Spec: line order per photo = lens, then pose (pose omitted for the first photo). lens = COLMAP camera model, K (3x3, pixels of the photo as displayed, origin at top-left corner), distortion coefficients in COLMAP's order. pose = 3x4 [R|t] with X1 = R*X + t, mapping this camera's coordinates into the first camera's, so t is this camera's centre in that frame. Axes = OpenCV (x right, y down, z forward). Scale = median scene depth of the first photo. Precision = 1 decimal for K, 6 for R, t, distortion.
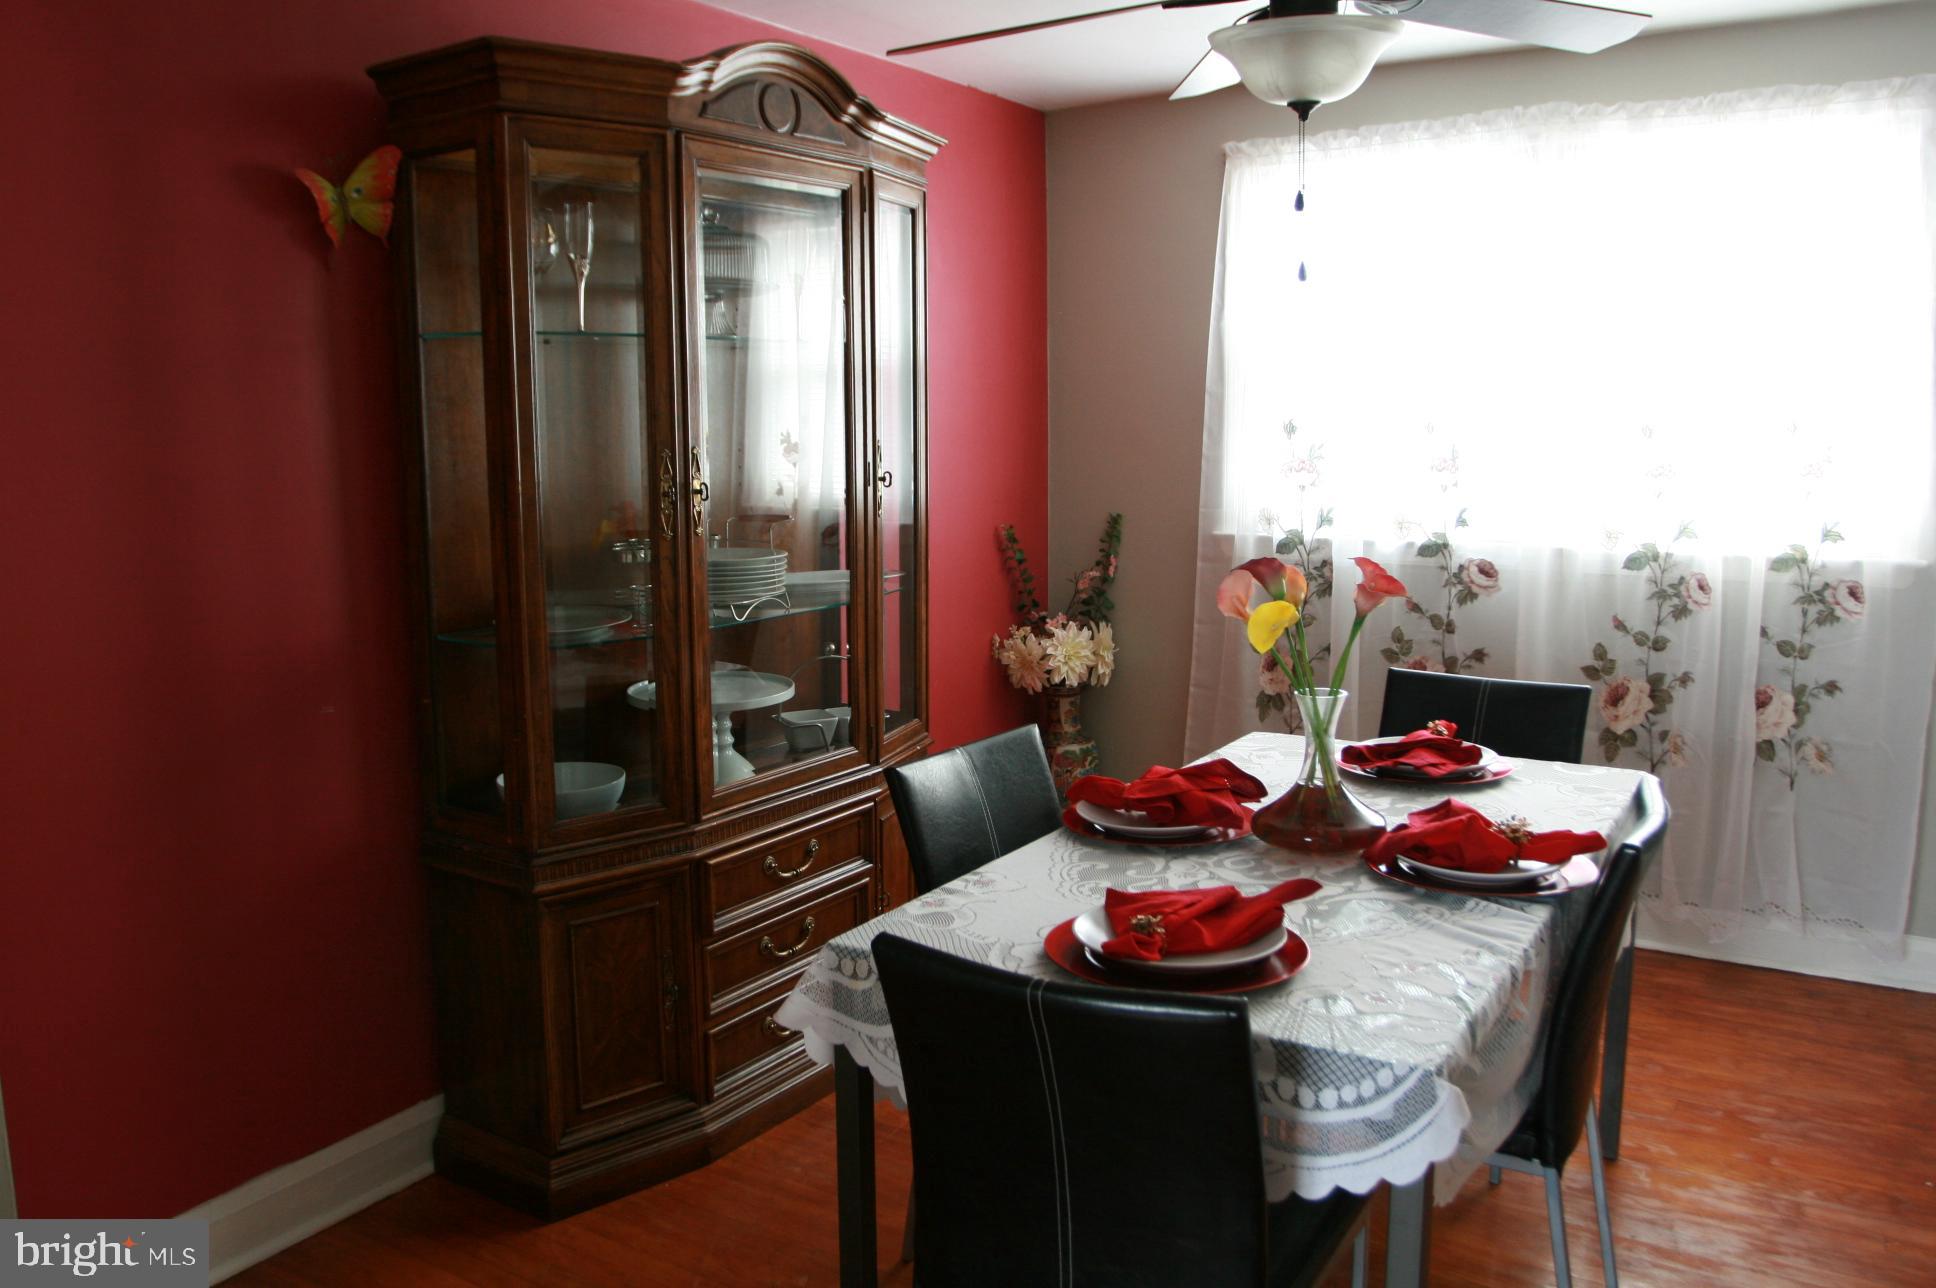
lens RADIAL K [[1506.9, 0, 933.4], [0, 1506.9, 641.3], [0, 0, 1]] dist [-0.092708, 0.060164]
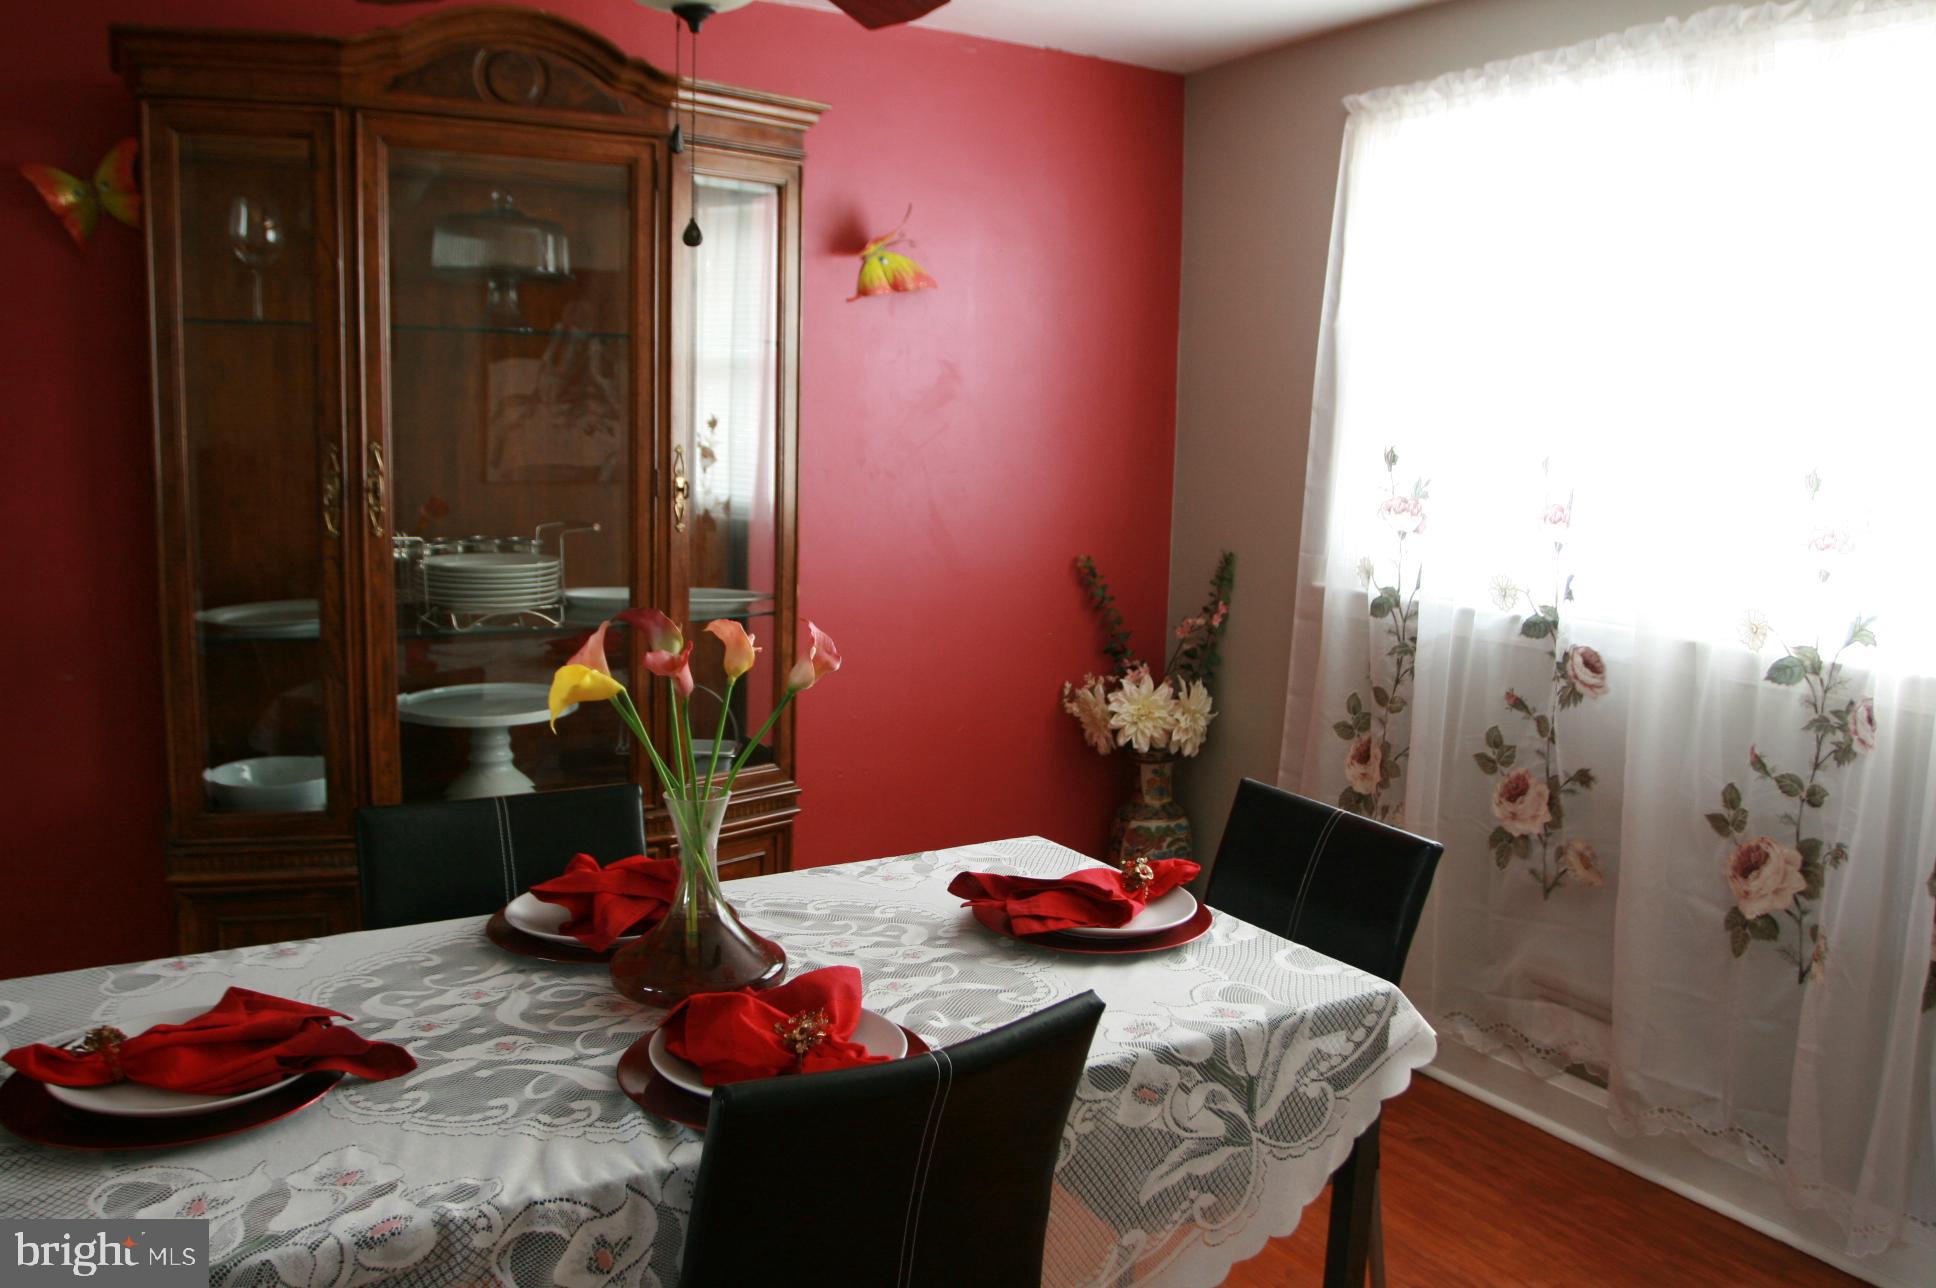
lens RADIAL K [[1506.9, 0, 979.9], [0, 1506.9, 633.5], [0, 0, 1]] dist [-0.092708, 0.060164]
pose [[0.900585, 0.093390, -0.424530, 0.410160], [-0.099102, 0.995040, 0.008662, -0.038748], [0.423233, 0.034271, 0.905373, 0.220651]]
